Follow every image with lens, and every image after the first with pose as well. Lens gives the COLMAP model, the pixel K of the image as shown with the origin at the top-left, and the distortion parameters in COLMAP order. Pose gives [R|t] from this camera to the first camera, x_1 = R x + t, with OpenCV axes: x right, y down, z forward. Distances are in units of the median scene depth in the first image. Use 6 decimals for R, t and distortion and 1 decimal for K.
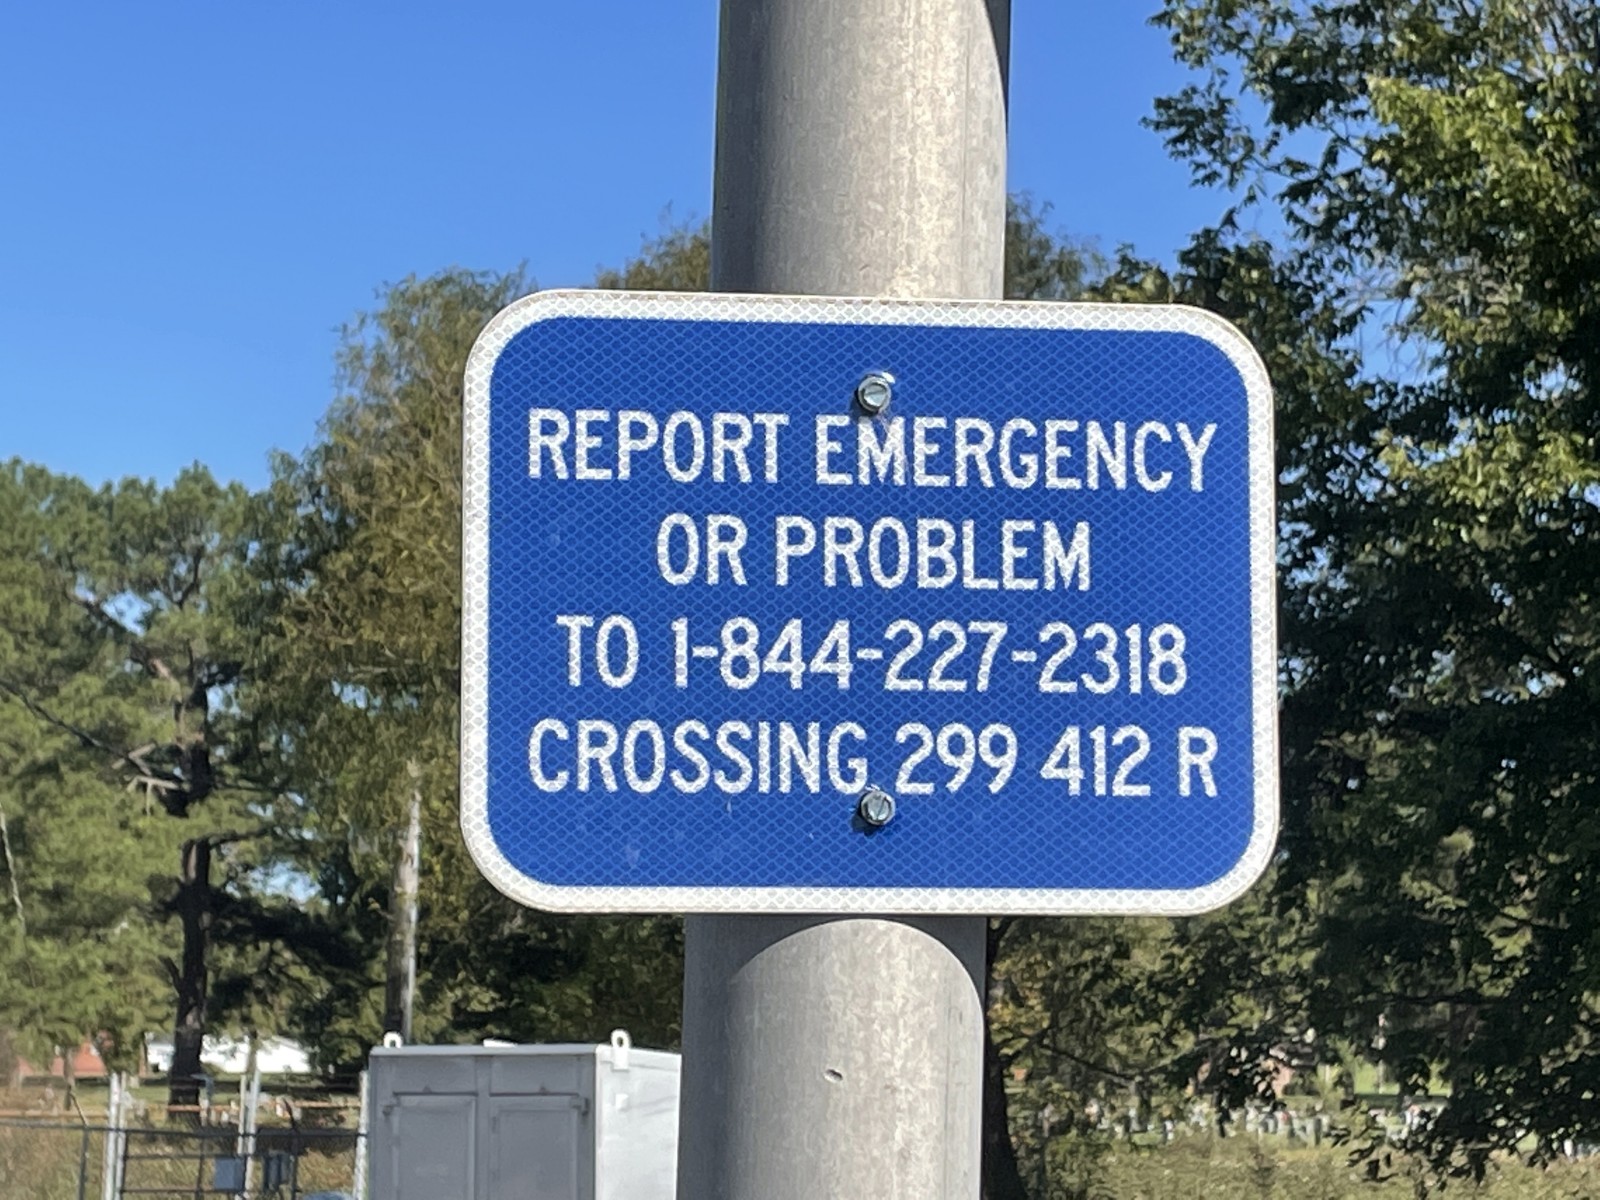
lens RADIAL K [[4192.6, 0, 800.0], [0, 4192.6, 600.0], [0, 0, 1]] dist [0.033939, -0.037126]
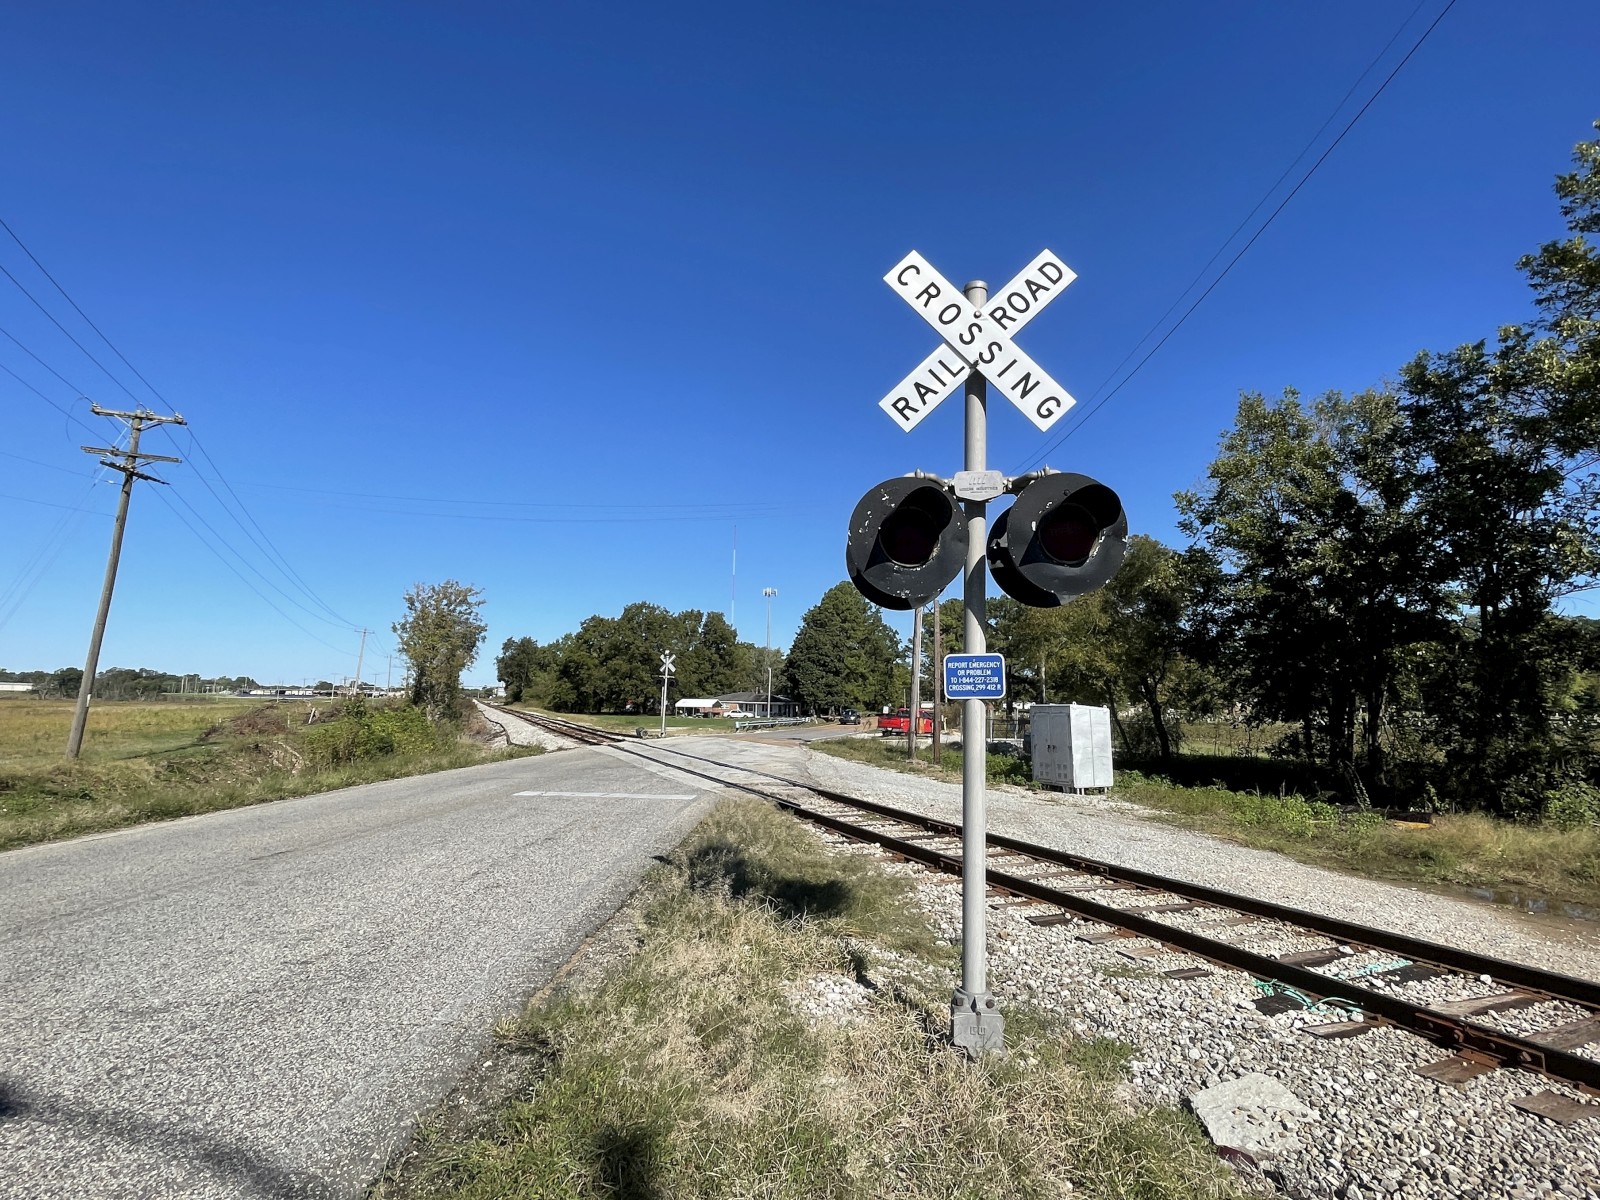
lens RADIAL K [[801.9, 0, 810.3], [0, 801.9, 599.5], [0, 0, 1]] dist [-0.004097, -0.000400]
pose [[0.924982, -0.055990, -0.375862, 0.033134], [0.046967, 0.998347, -0.033133, -0.011938], [0.377096, 0.012994, 0.926083, -0.103943]]
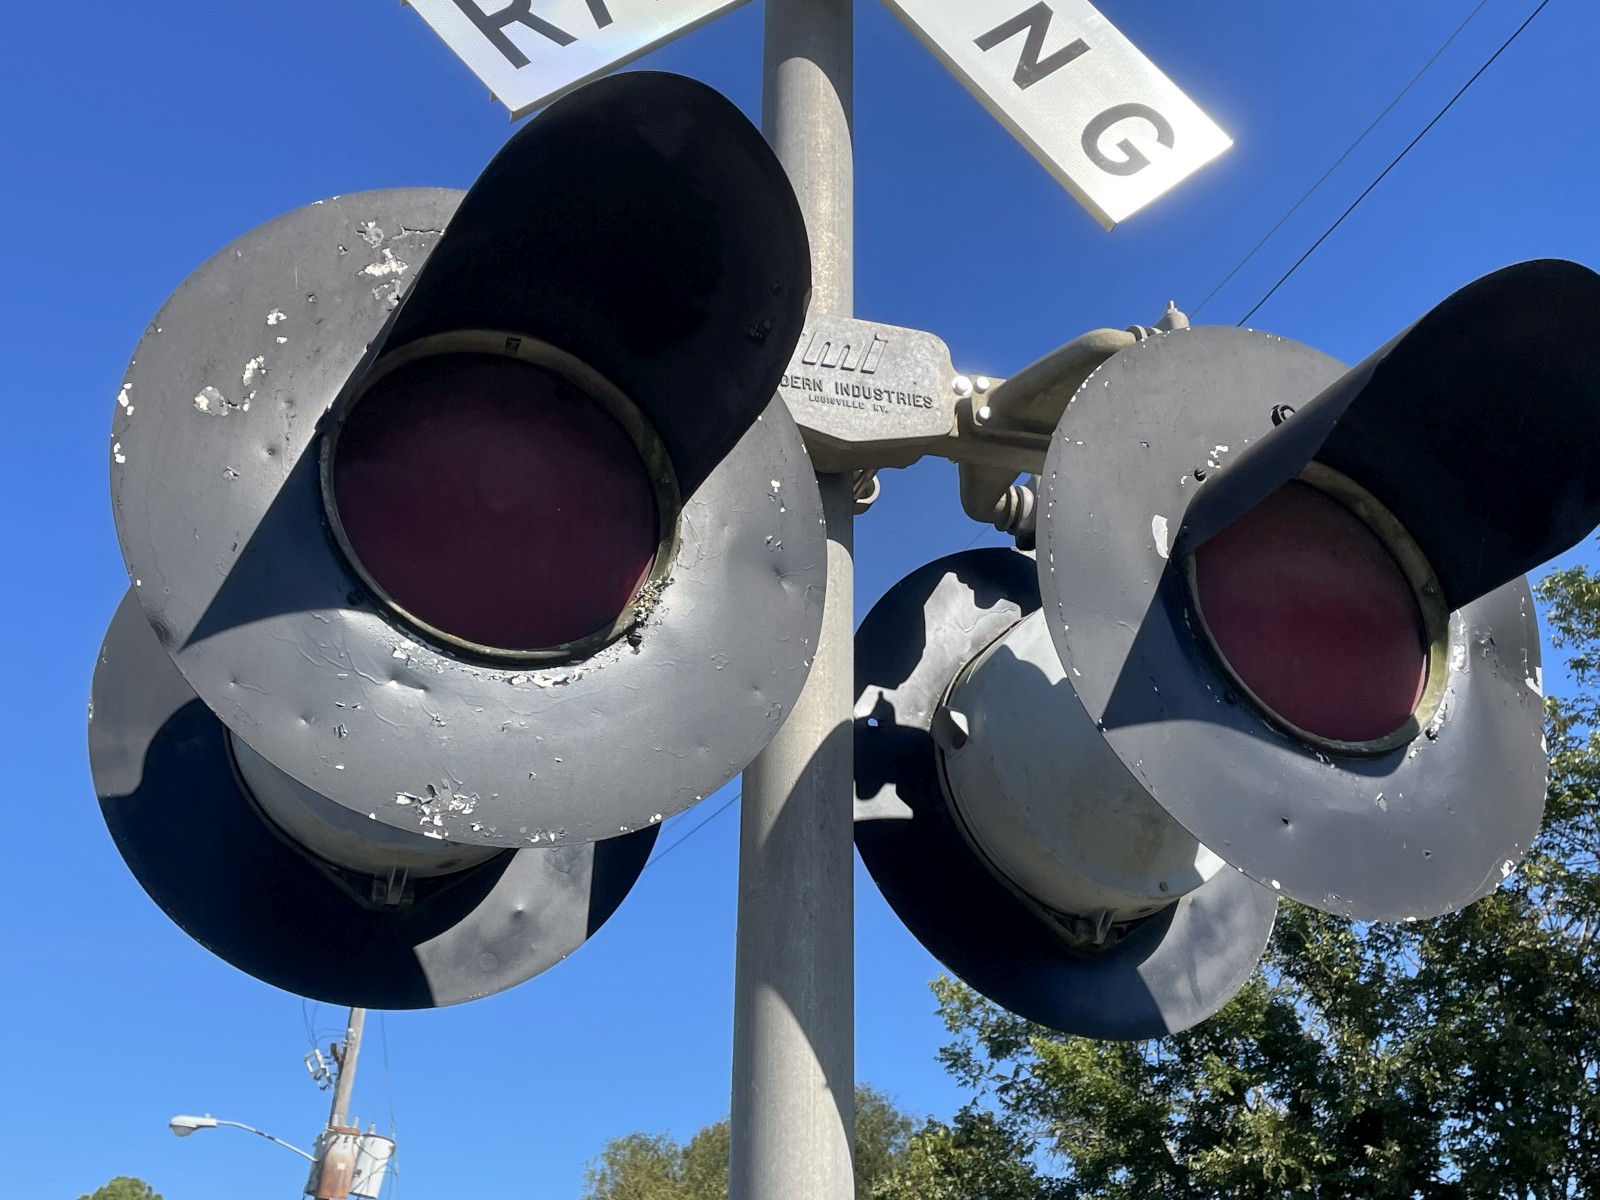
lens RADIAL K [[1759.5, 0, 800.0], [0, 1759.5, 600.0], [0, 0, 1]] dist [0.051362, -0.014432]
pose [[0.999745, -0.019321, 0.011722, 0.000883], [0.022235, 0.933724, -0.357302, -0.003902], [-0.004042, 0.357472, 0.933915, -0.001983]]
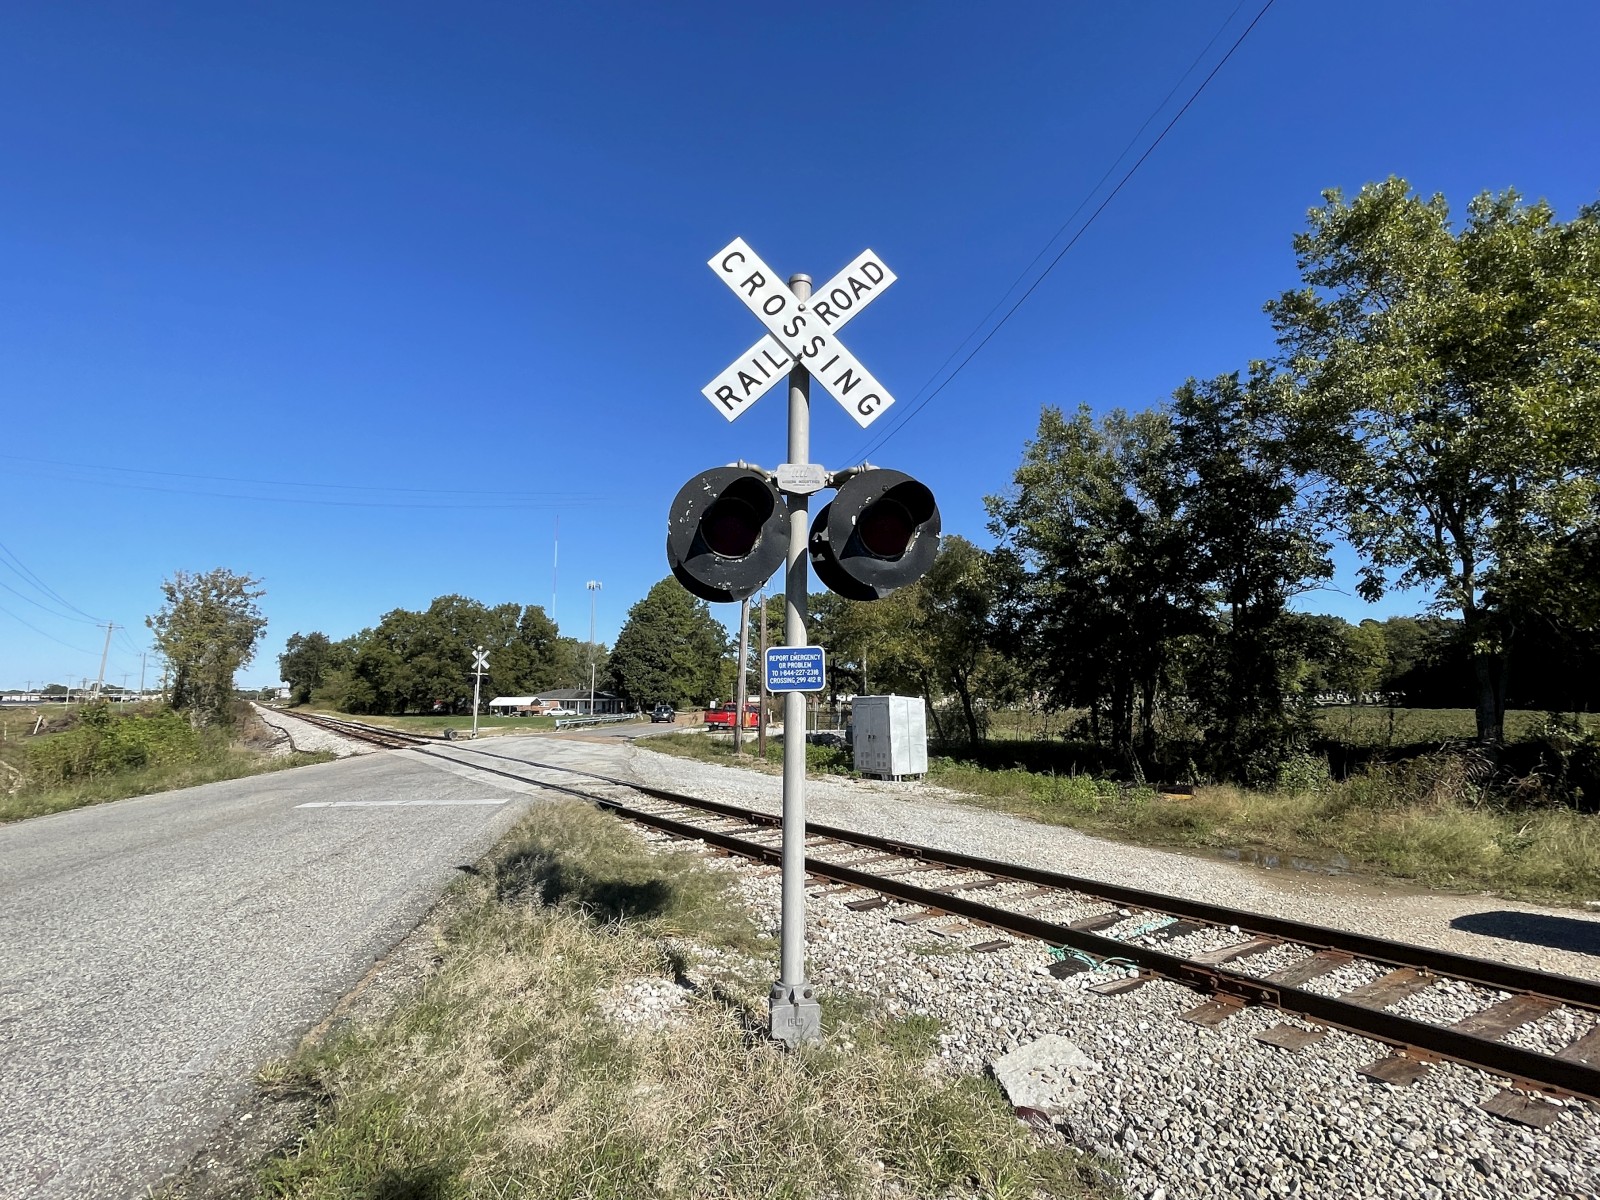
lens RADIAL K [[800.2, 0, 806.9], [0, 800.2, 599.8], [0, 0, 1]] dist [-0.002797, -0.000277]
pose [[0.983314, -0.046861, -0.175779, 0.033491], [0.044635, 0.998865, -0.016601, -0.011434], [0.176358, 0.008478, 0.984290, -0.100307]]
